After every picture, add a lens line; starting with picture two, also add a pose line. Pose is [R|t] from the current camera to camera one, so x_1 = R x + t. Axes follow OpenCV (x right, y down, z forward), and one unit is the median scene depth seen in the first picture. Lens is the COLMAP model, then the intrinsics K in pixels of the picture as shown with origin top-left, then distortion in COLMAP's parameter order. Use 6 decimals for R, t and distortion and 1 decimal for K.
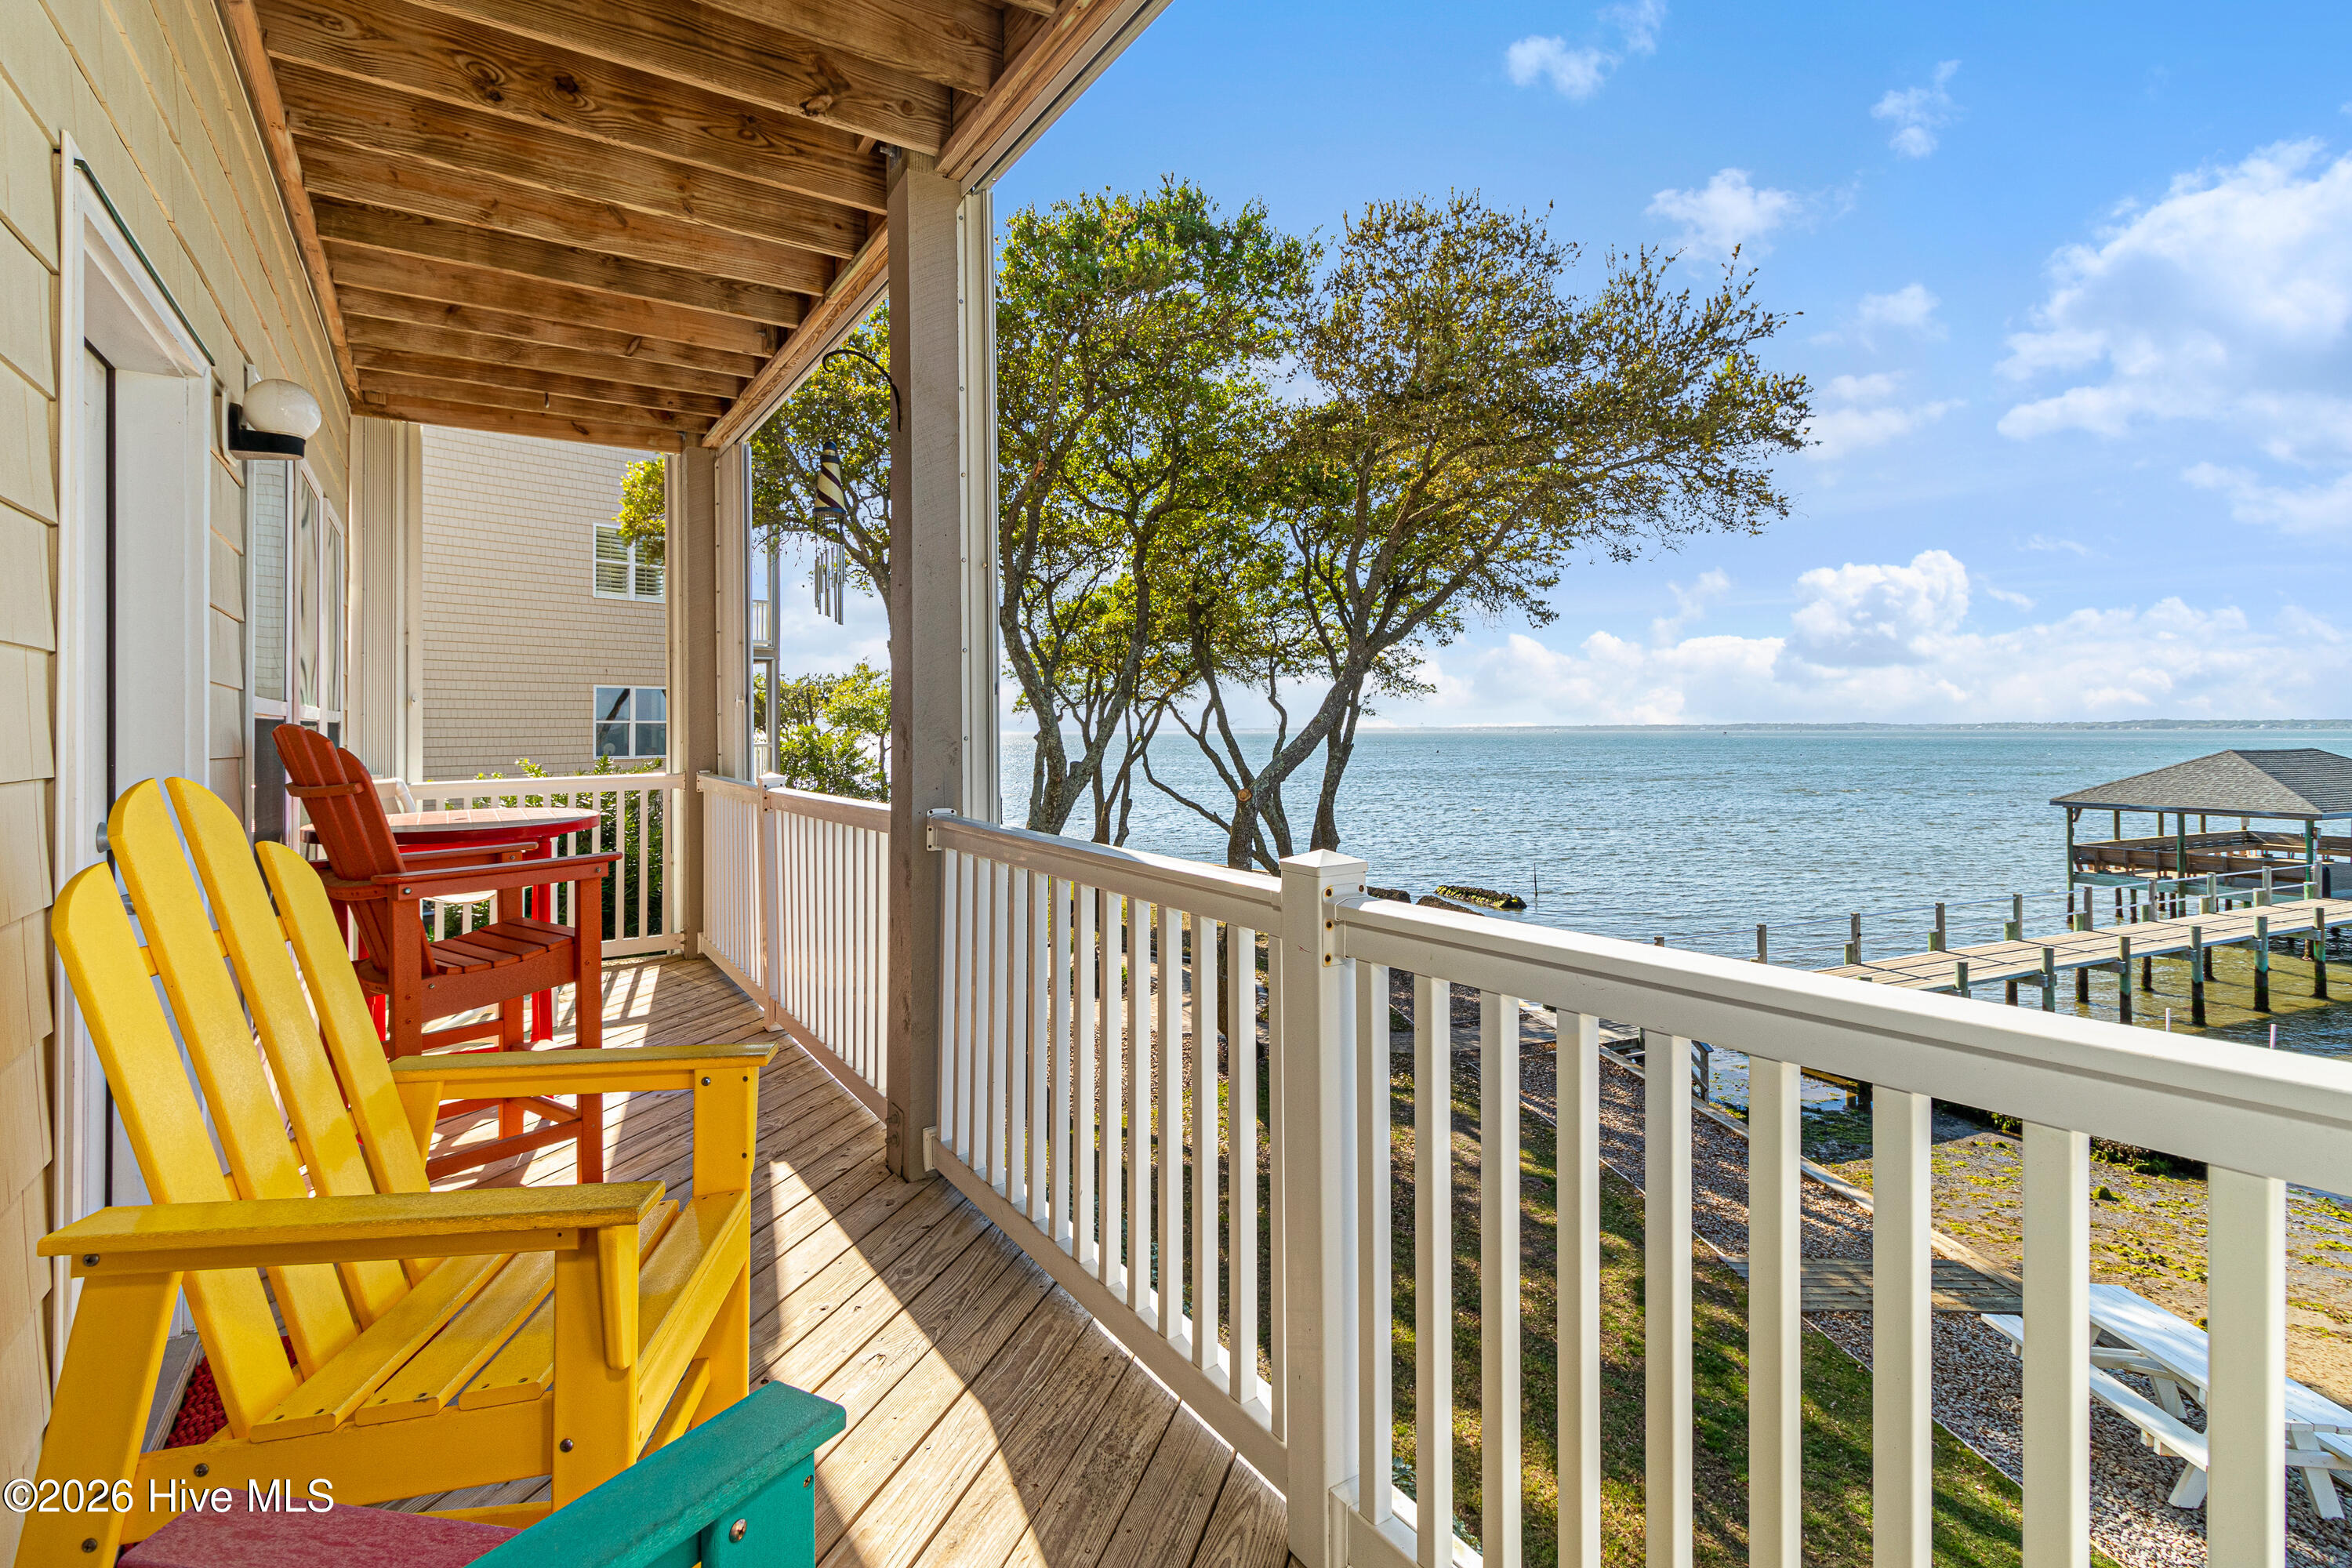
lens RADIAL K [[1072.5, 0, 1178.2], [0, 1072.5, 719.3], [0, 0, 1]] dist [0.001447, 0.000425]
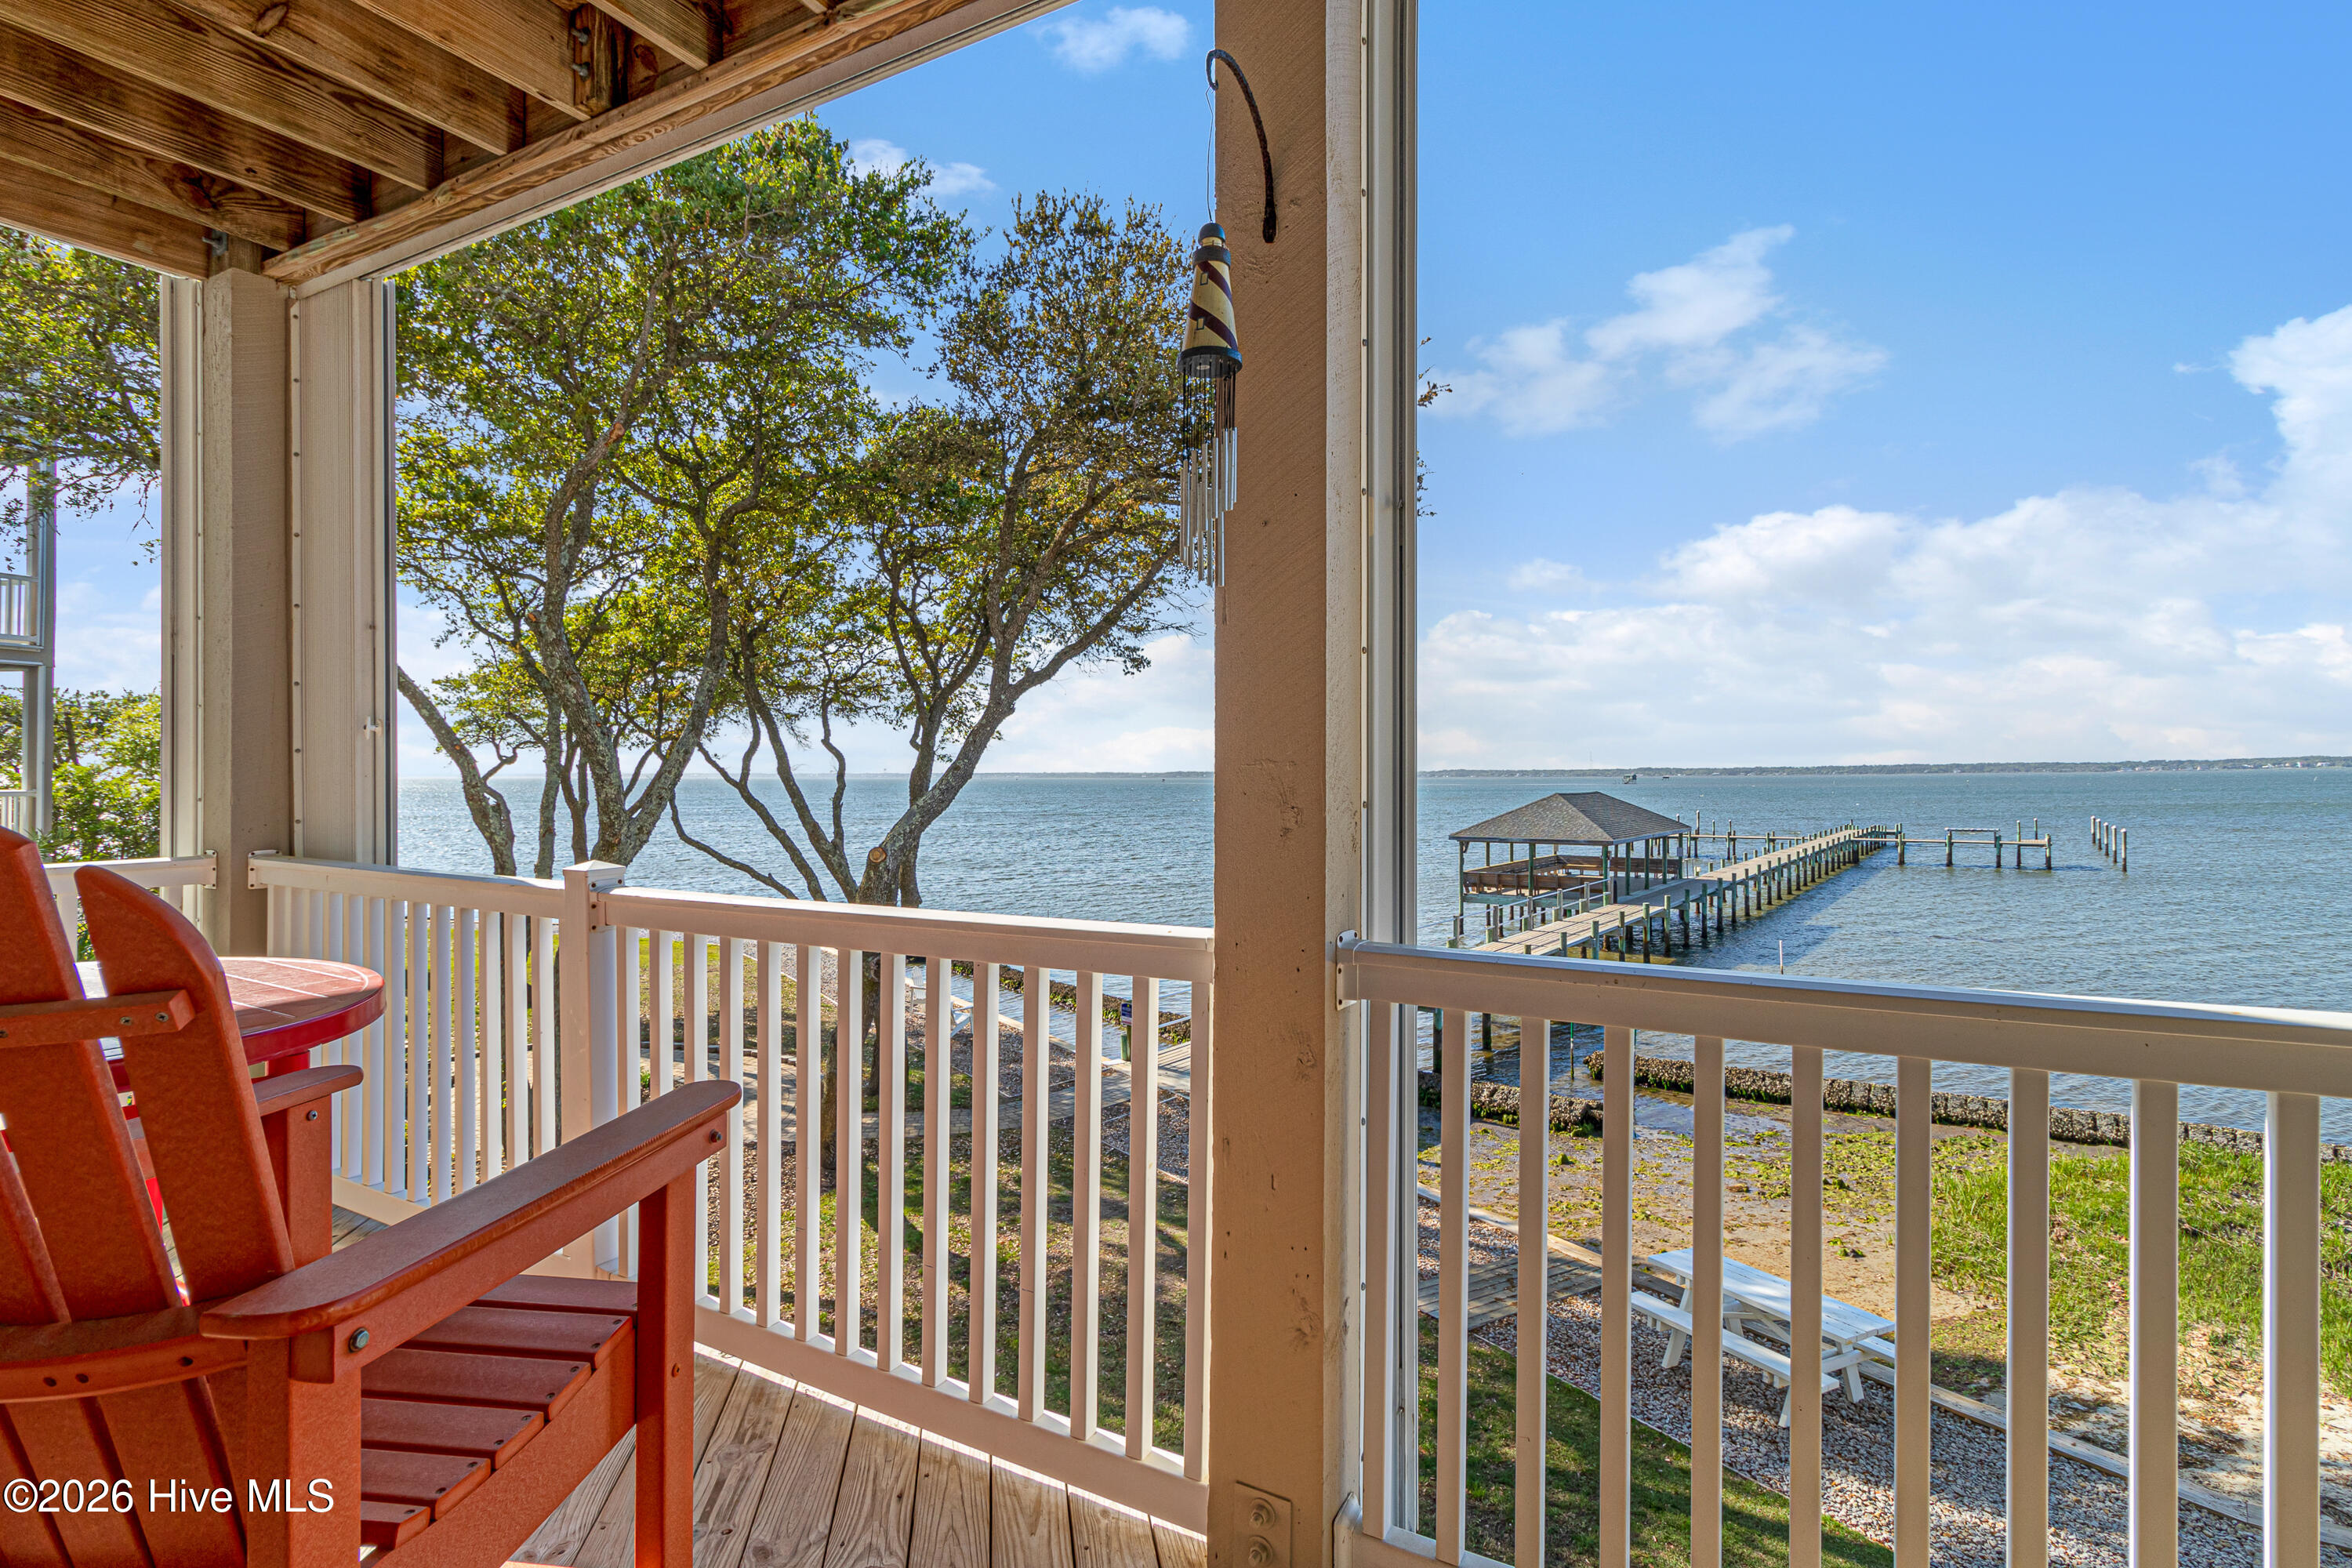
lens RADIAL K [[1095.5, 0, 1178.4], [0, 1095.5, 752.9], [0, 0, 1]] dist [-0.002000, -0.000248]
pose [[0.884353, 0.011616, 0.466674, -0.095755], [-0.005966, 0.999890, -0.013583, 0.000662], [-0.466780, 0.009228, 0.884325, 0.091914]]
